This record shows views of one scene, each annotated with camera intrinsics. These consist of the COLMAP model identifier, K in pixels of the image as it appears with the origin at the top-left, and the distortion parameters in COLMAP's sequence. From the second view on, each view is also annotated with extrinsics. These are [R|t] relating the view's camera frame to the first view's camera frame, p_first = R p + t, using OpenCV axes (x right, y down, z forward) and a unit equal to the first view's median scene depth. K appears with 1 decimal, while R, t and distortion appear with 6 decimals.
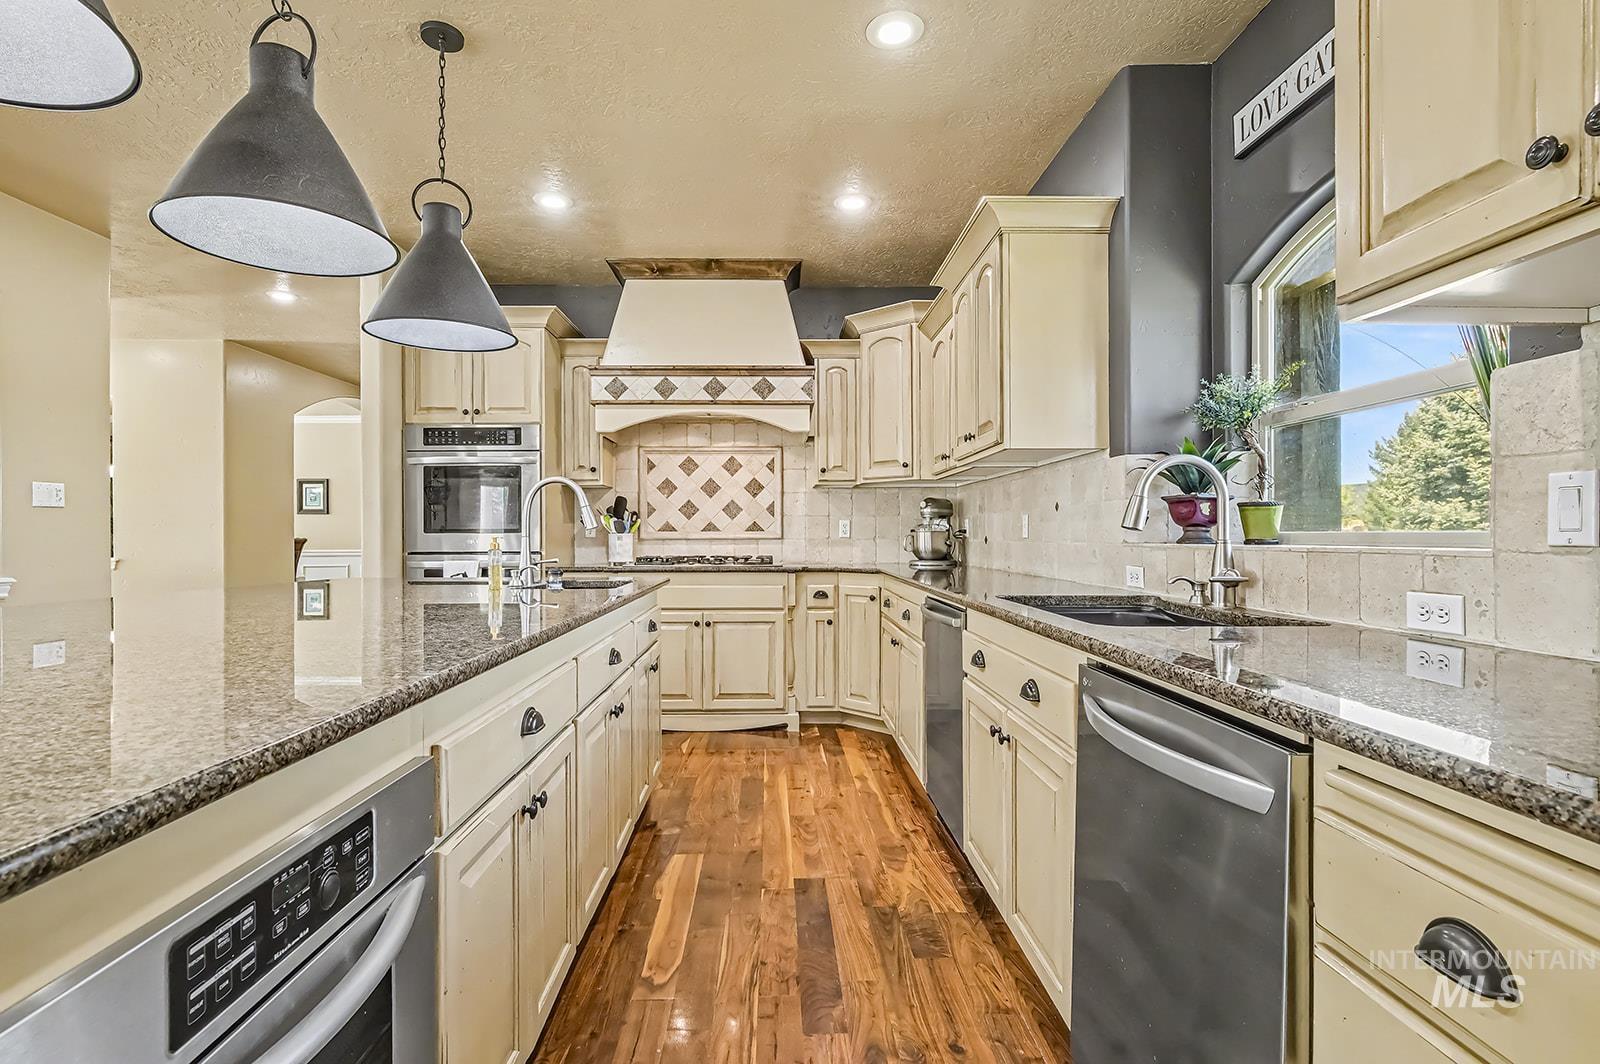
lens RADIAL K [[750.0, 0, 800.2], [0, 750.0, 540.1], [0, 0, 1]] dist [-0.023063, 0.000111]
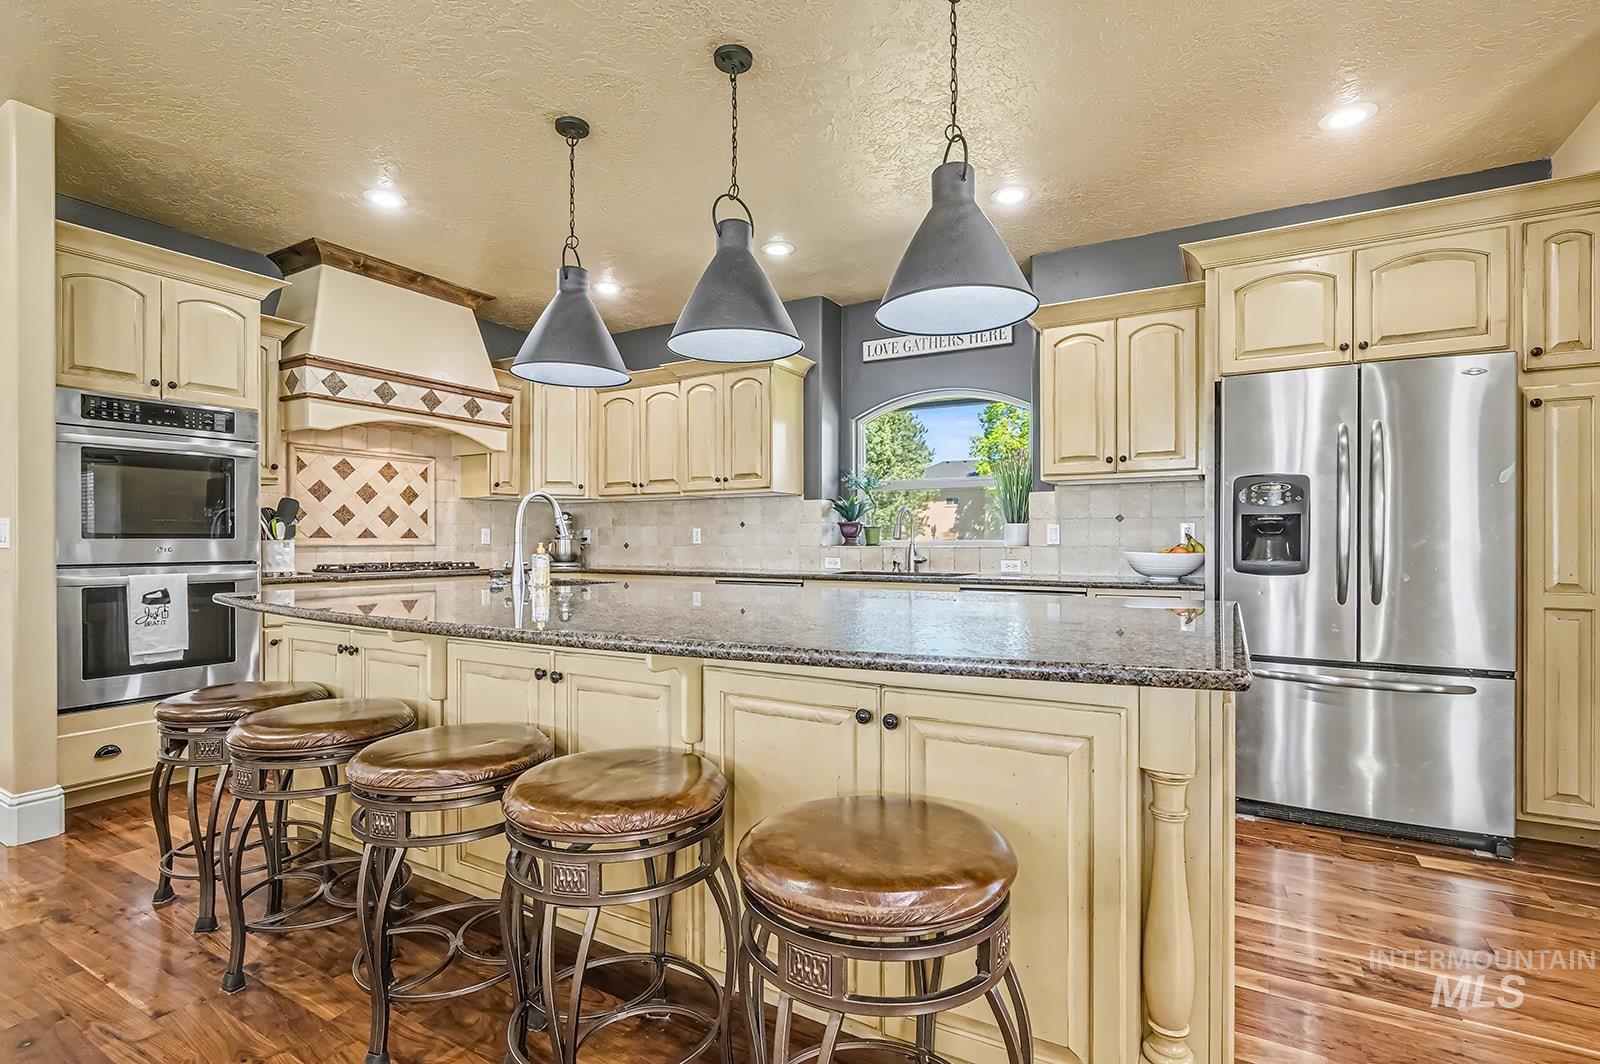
lens RADIAL K [[750.0, 0, 794.7], [0, 750.0, 536.9], [0, 0, 1]] dist [-0.023063, 0.000111]
pose [[0.518196, 0.006721, 0.855236, -0.713004], [0.006204, 0.999913, -0.011618, 0.001499], [-0.855239, 0.011327, 0.518109, 0.034353]]
